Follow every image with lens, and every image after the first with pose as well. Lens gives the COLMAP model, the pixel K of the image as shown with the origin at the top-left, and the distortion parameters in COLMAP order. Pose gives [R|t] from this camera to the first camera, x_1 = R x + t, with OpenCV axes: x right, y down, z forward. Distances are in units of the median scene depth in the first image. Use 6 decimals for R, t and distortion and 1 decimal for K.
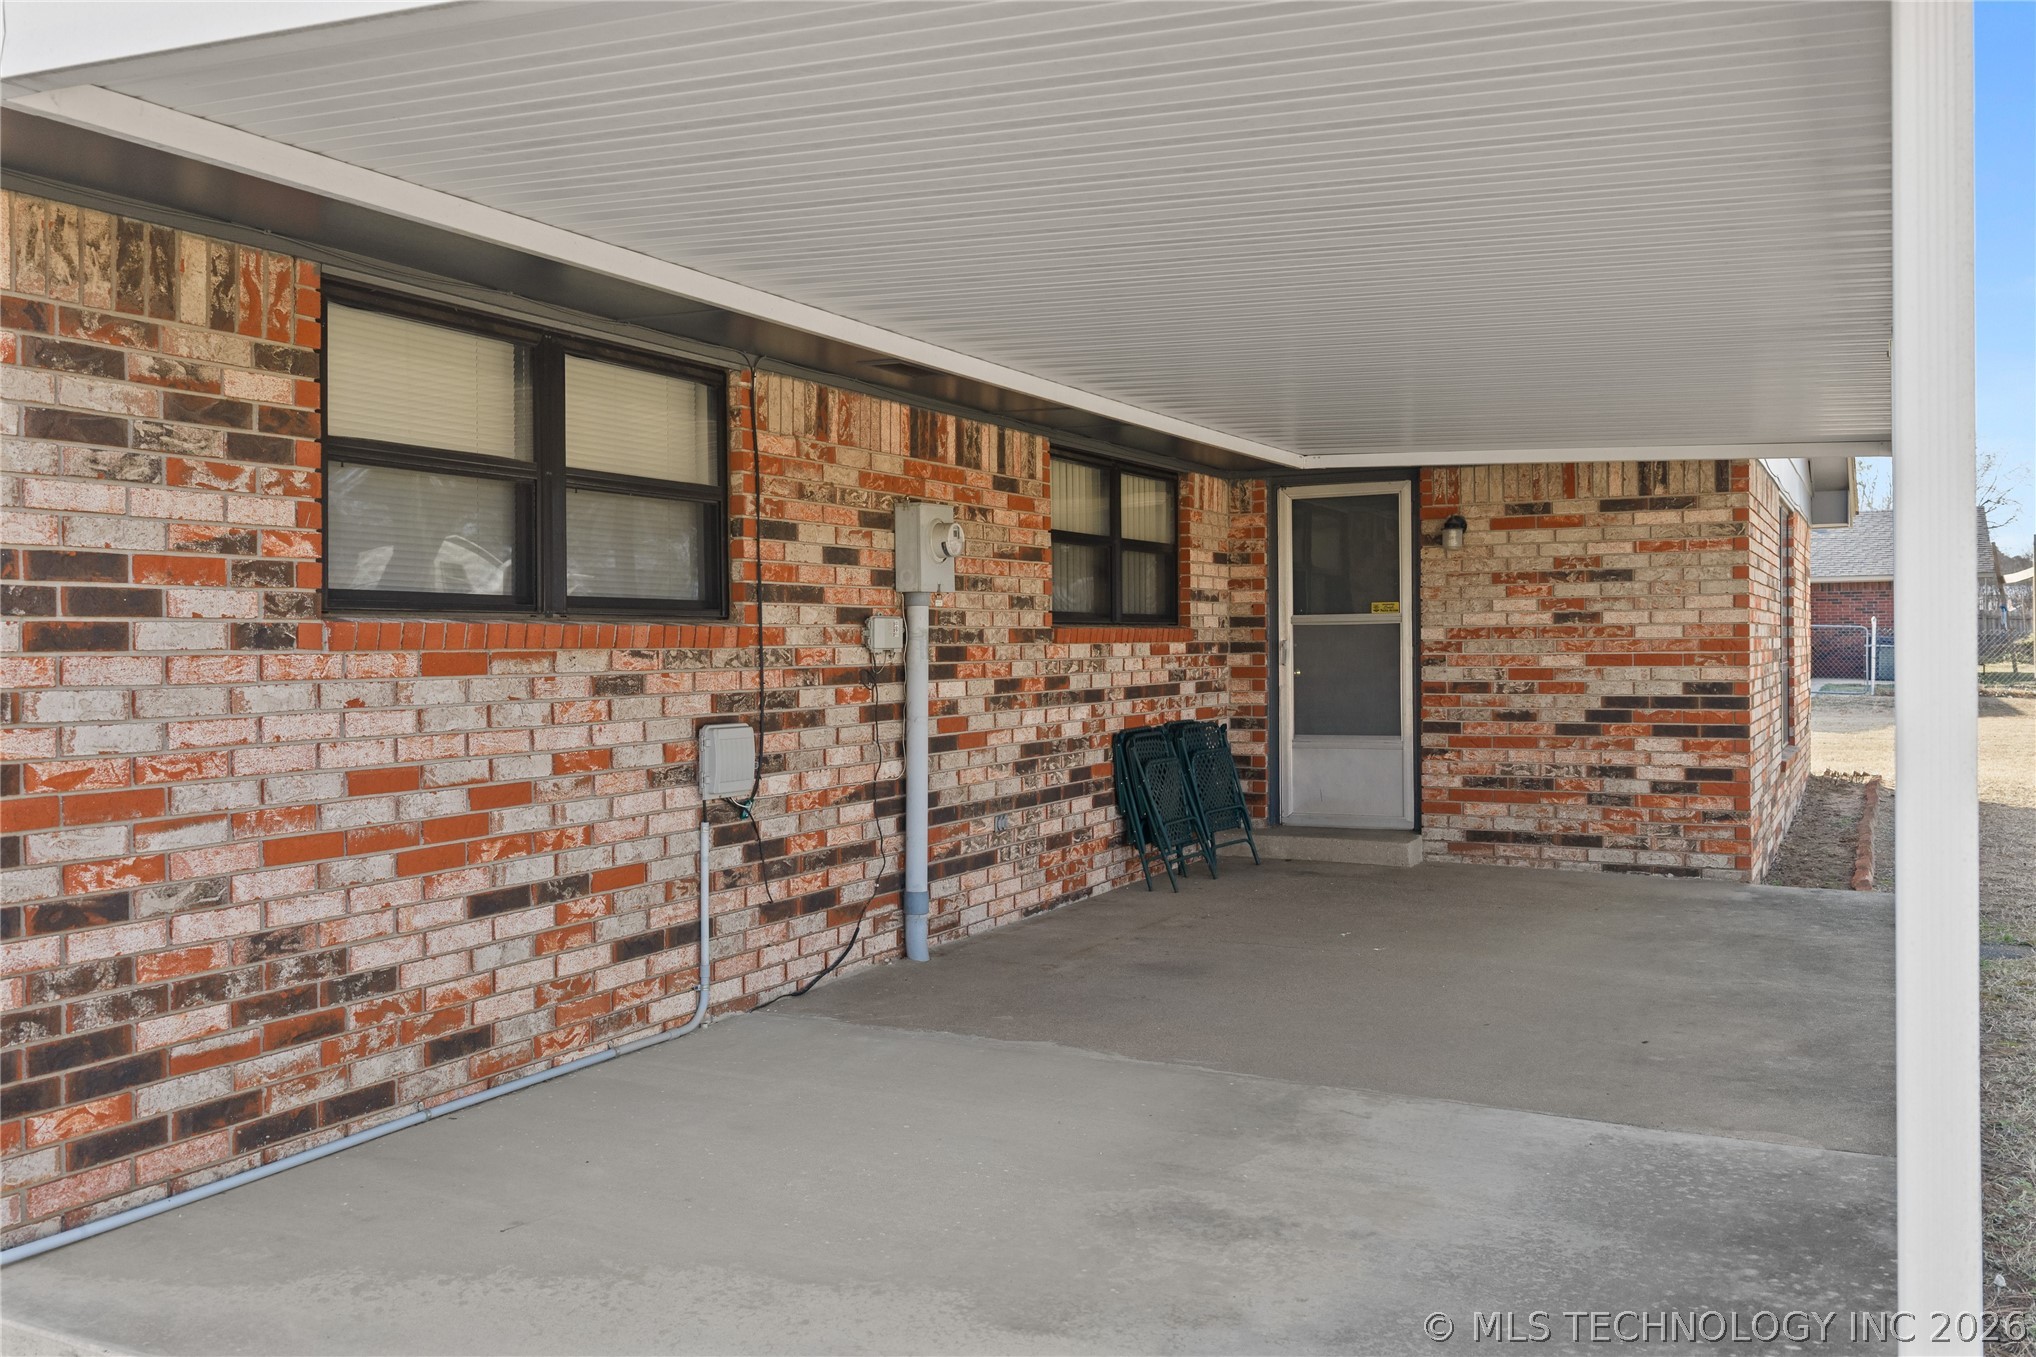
lens RADIAL K [[1707.4, 0, 1031.5], [0, 1707.4, 644.5], [0, 0, 1]] dist [-0.000558, -0.027040]
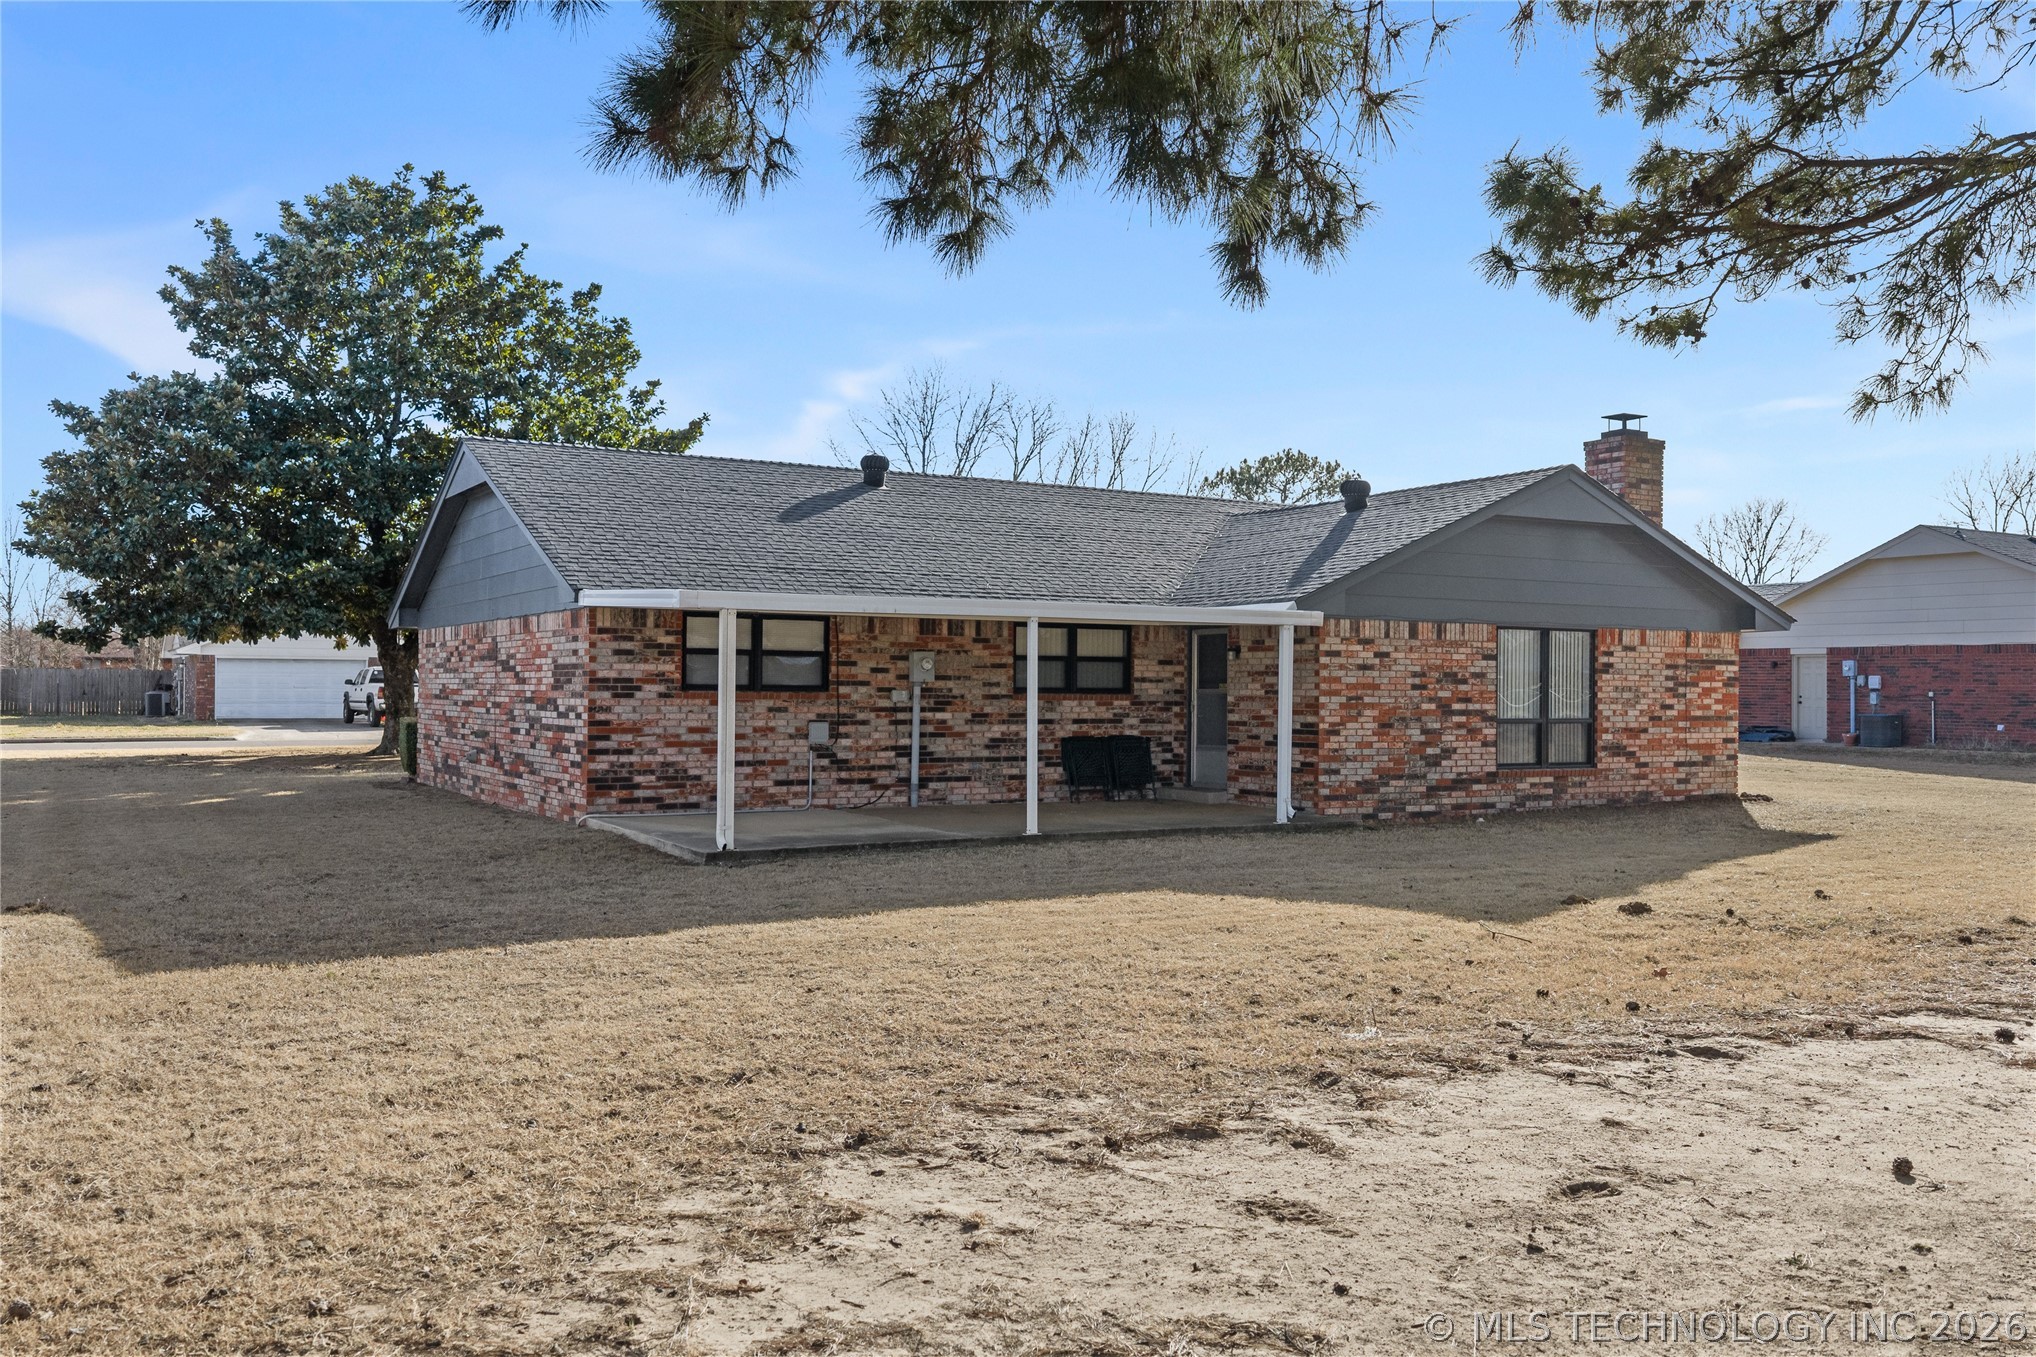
lens RADIAL K [[1707.4, 0, 1011.7], [0, 1707.4, 677.9], [0, 0, 1]] dist [-0.000558, -0.027040]
pose [[0.838470, 0.009286, -0.544869, 1.961864], [-0.014228, 0.999887, -0.004854, -0.029934], [0.544762, 0.011822, 0.838507, -1.612696]]
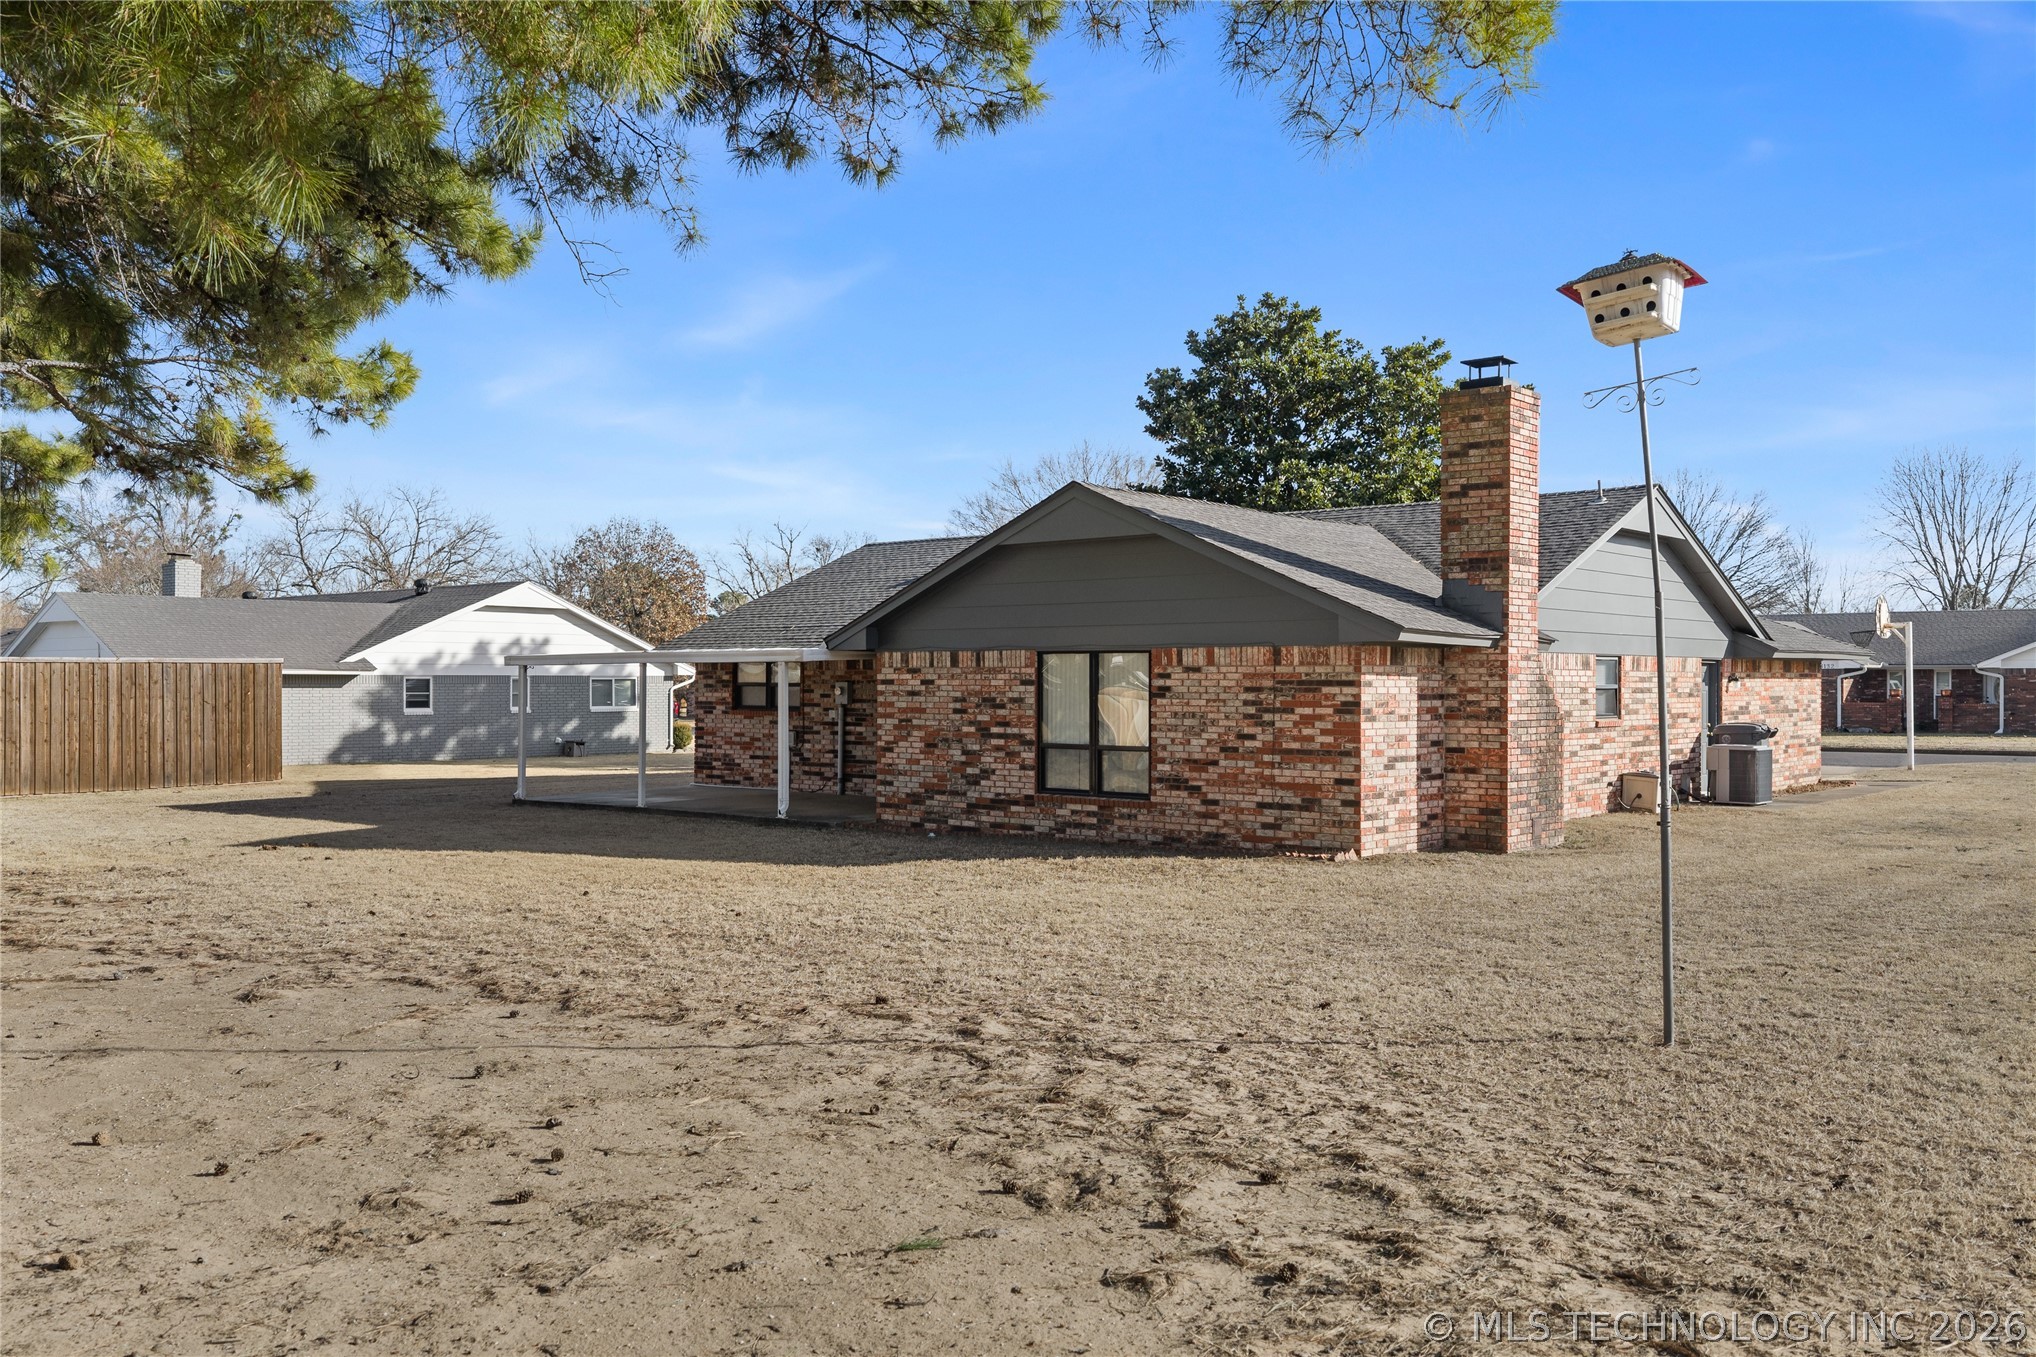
lens RADIAL K [[1707.4, 0, 1018.4], [0, 1707.4, 679.0], [0, 0, 1]] dist [-0.000558, -0.027040]
pose [[-0.254775, 0.007190, -0.966974, 4.398769], [0.000487, 0.999973, 0.007307, -0.139582], [0.967000, 0.001391, -0.254771, 2.867612]]
